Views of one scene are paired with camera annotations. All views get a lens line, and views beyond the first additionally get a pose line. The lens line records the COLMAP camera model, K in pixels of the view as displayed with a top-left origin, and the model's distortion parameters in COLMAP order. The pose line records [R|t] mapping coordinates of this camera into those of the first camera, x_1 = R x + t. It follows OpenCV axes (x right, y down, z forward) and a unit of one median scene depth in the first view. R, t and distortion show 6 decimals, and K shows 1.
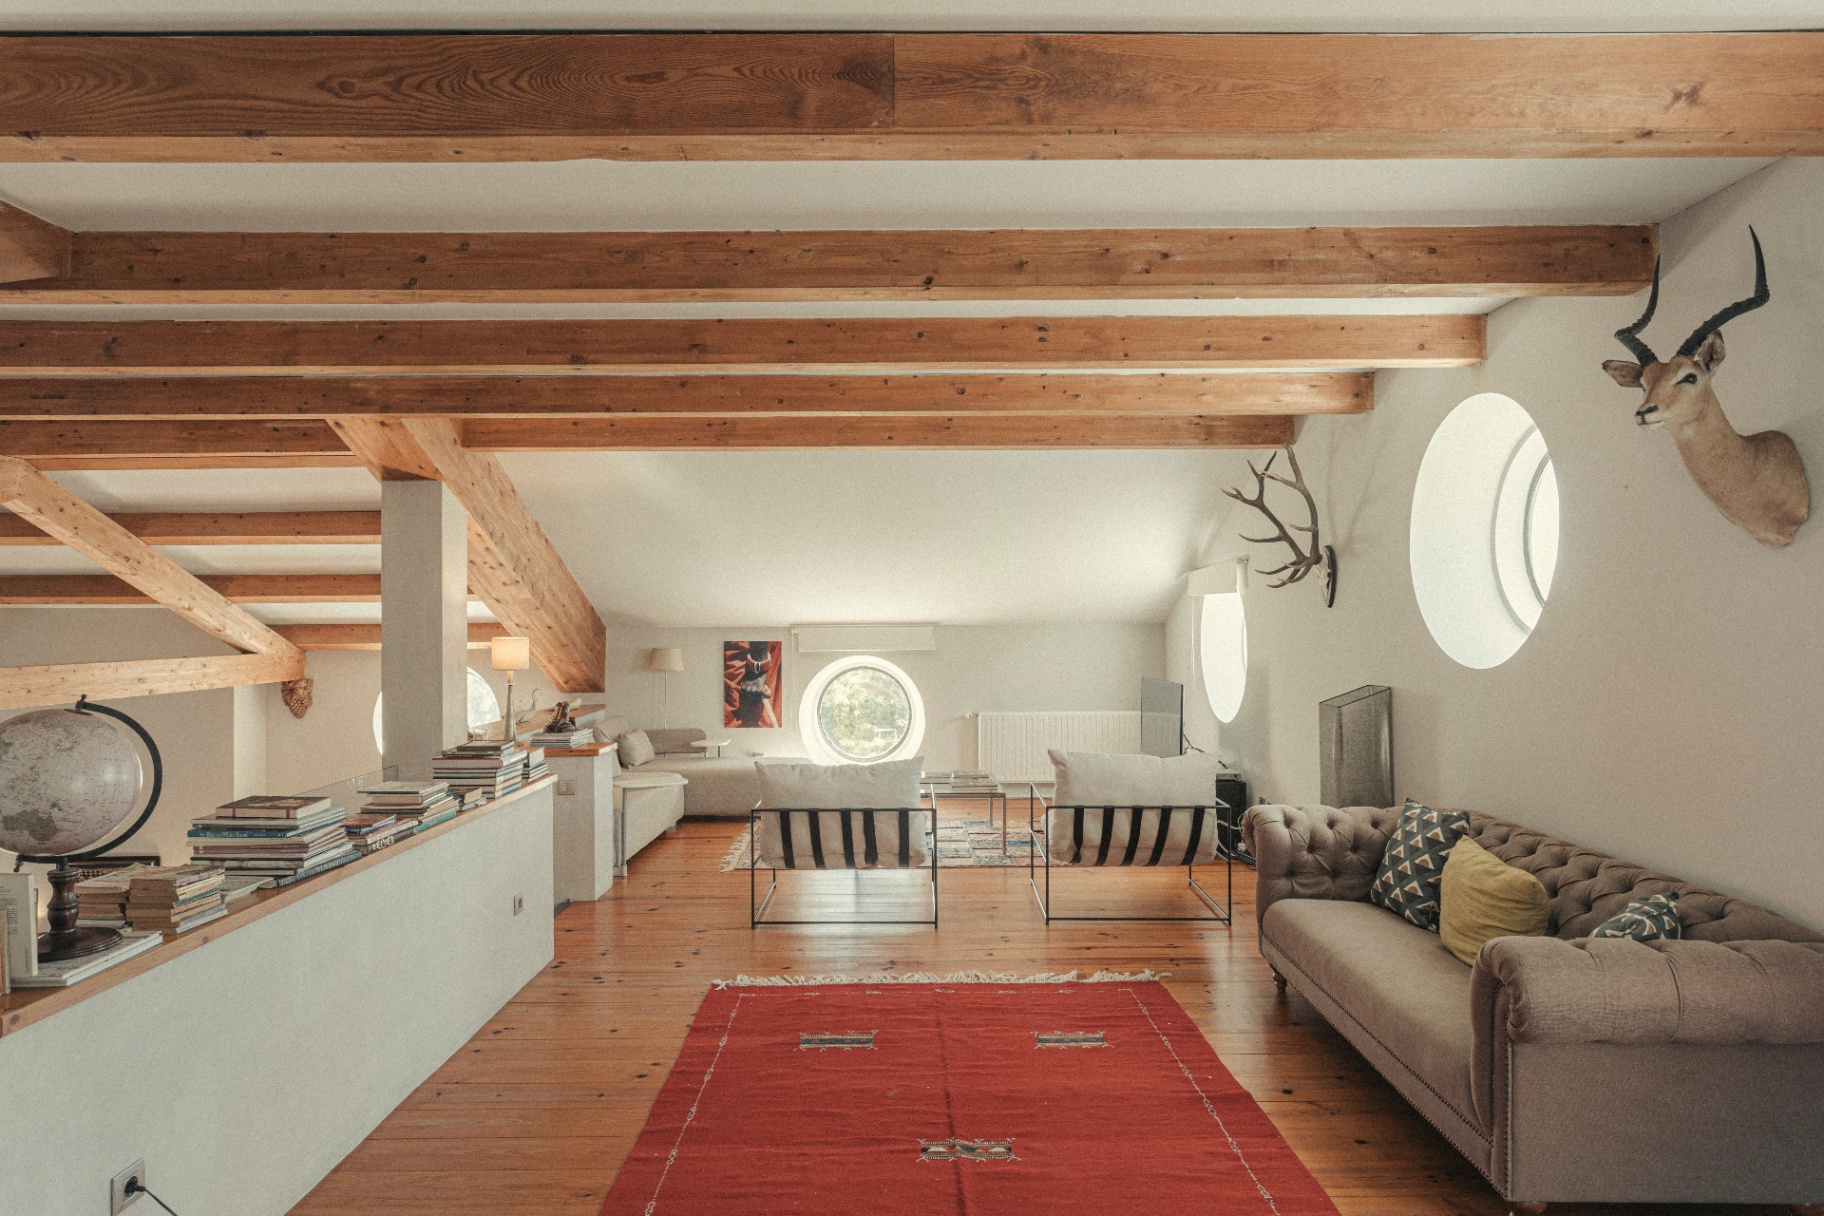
lens RADIAL K [[1031.3, 0, 912.0], [0, 1031.3, 608.0], [0, 0, 1]] dist [0.000471, -0.000170]
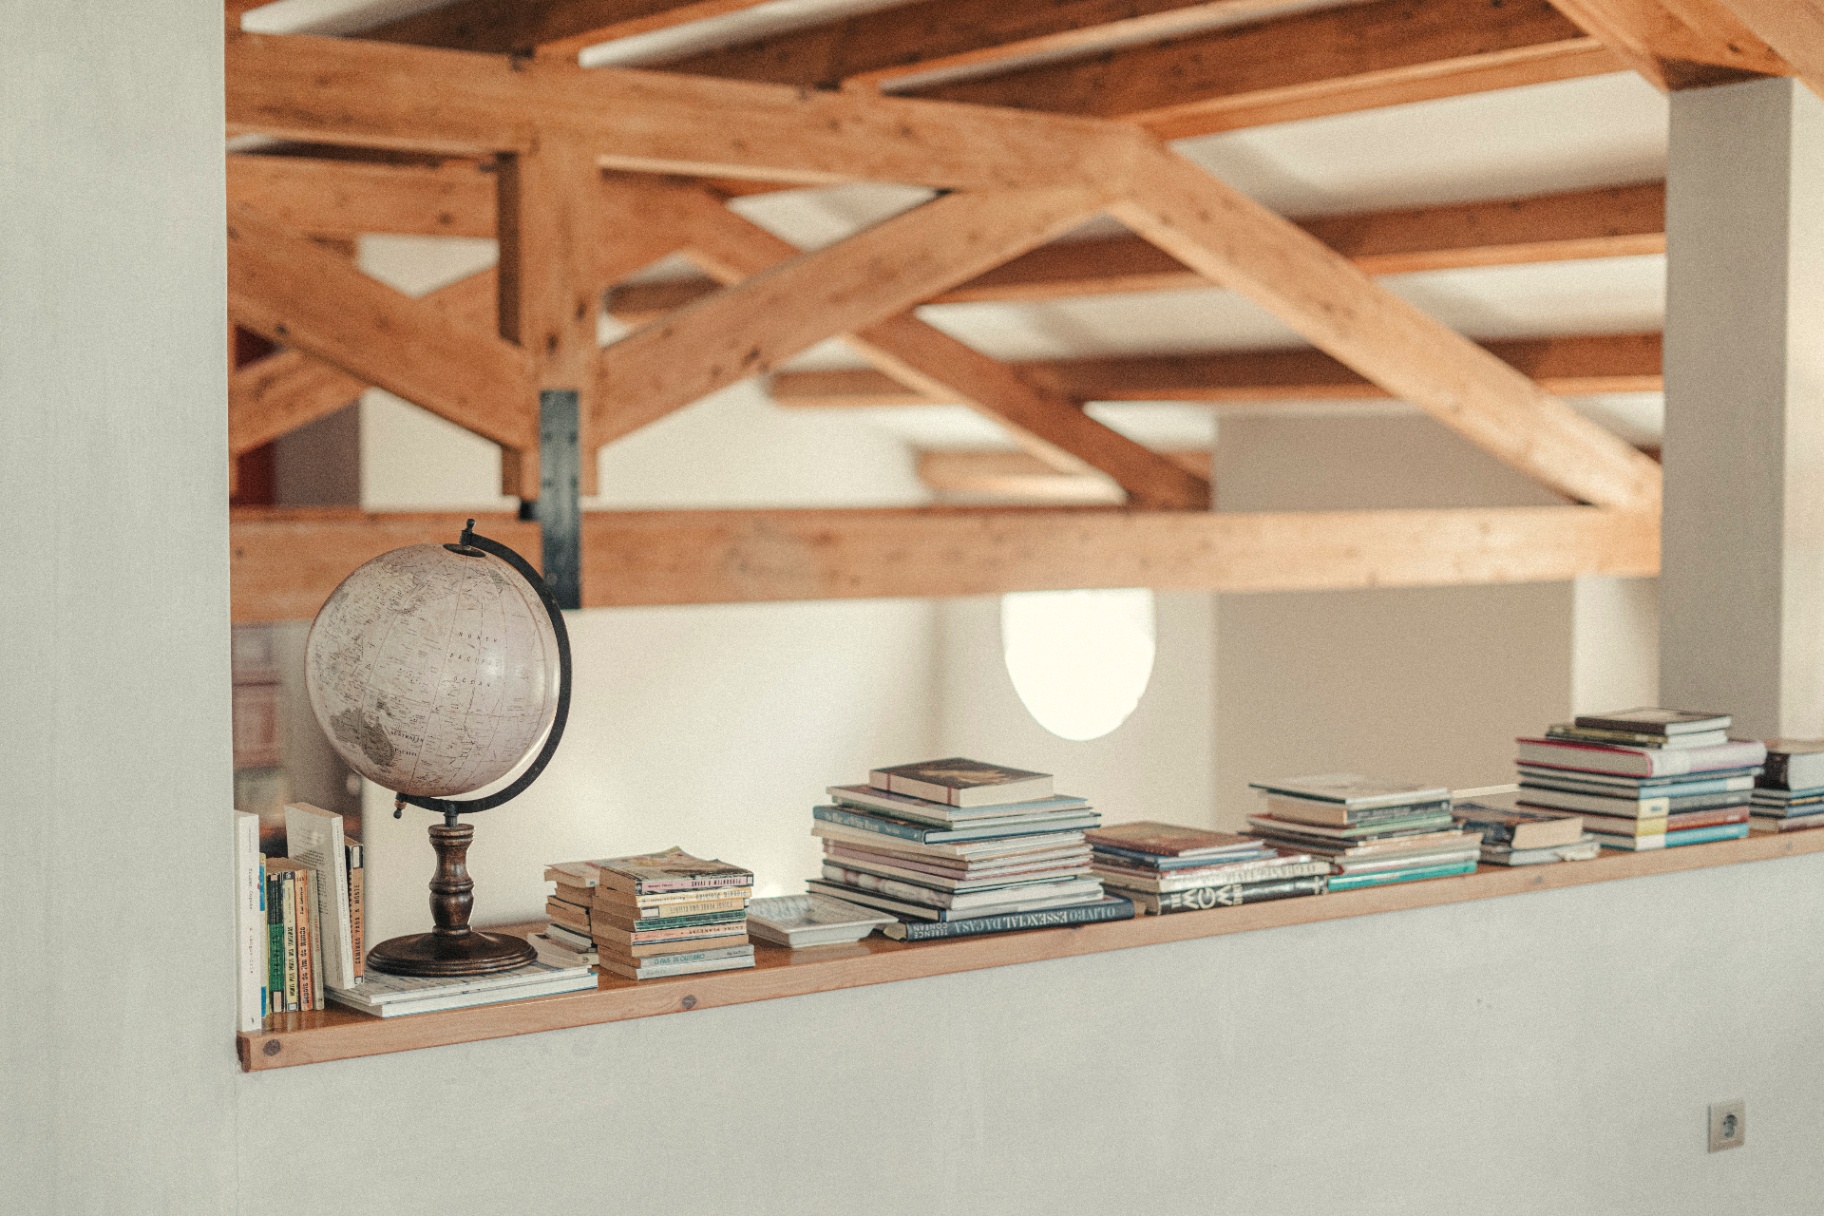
lens RADIAL K [[2580.3, 0, 912.0], [0, 2580.3, 608.0], [0, 0, 1]] dist [-0.017727, -0.068908]
pose [[0.593480, 0.050244, -0.803279, 0.334595], [0.007604, 0.997655, 0.068020, 0.027968], [0.804813, -0.046477, 0.591706, 0.263097]]
